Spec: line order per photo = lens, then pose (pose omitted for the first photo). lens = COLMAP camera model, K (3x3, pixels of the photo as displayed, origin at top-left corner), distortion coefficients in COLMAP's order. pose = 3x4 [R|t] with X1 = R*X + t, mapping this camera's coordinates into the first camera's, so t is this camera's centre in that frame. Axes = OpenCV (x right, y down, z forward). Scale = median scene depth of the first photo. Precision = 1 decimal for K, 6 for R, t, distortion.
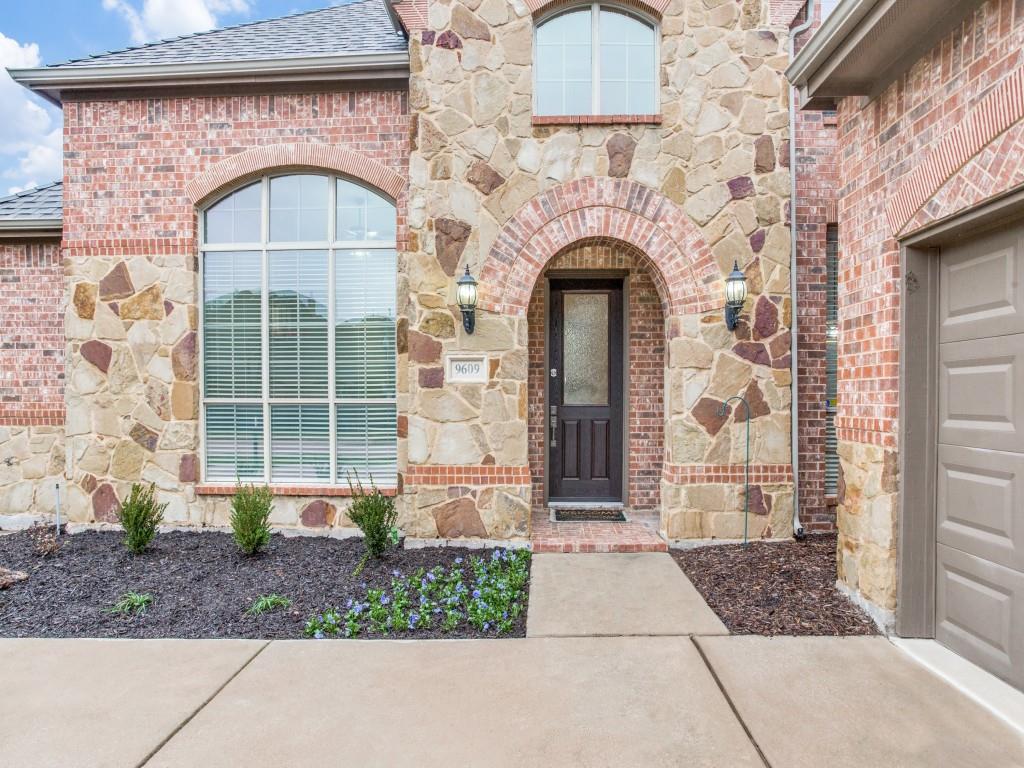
lens RADIAL K [[558.9, 0, 509.9], [0, 558.9, 401.3], [0, 0, 1]] dist [-0.035706, 0.001377]
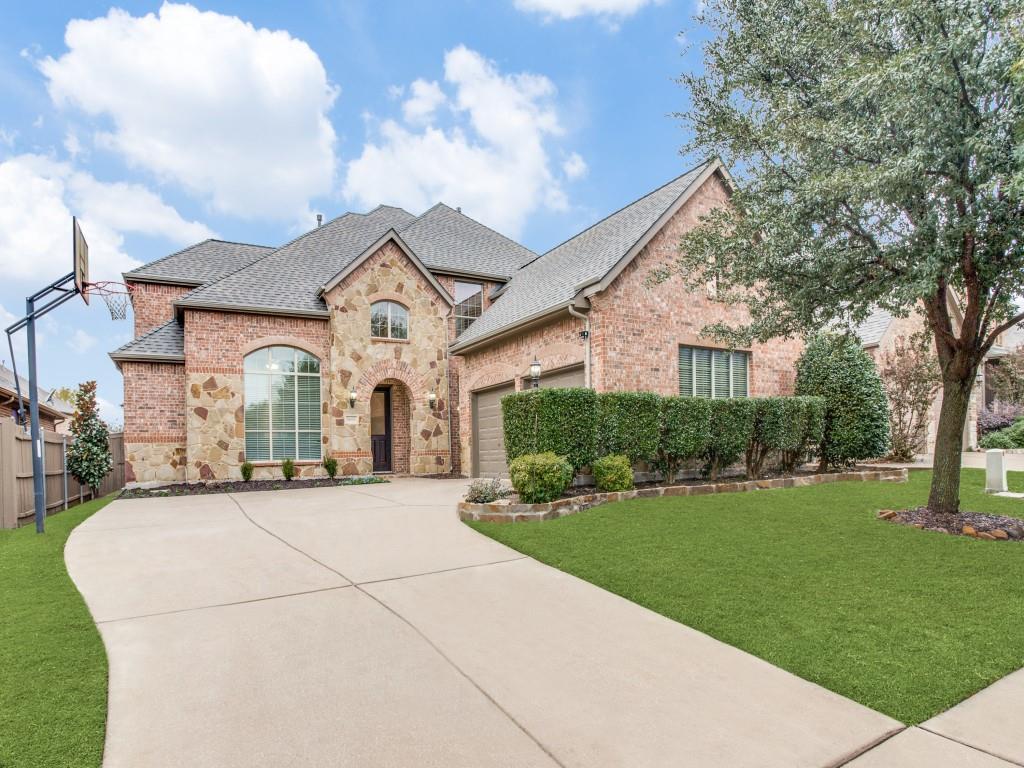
lens RADIAL K [[558.9, 0, 509.9], [0, 558.9, 401.3], [0, 0, 1]] dist [-0.035706, 0.001377]
pose [[0.831828, 0.027122, 0.554371, -1.016233], [0.037618, 0.993754, -0.105064, 0.188375], [-0.553758, 0.108249, 0.825612, -1.928278]]
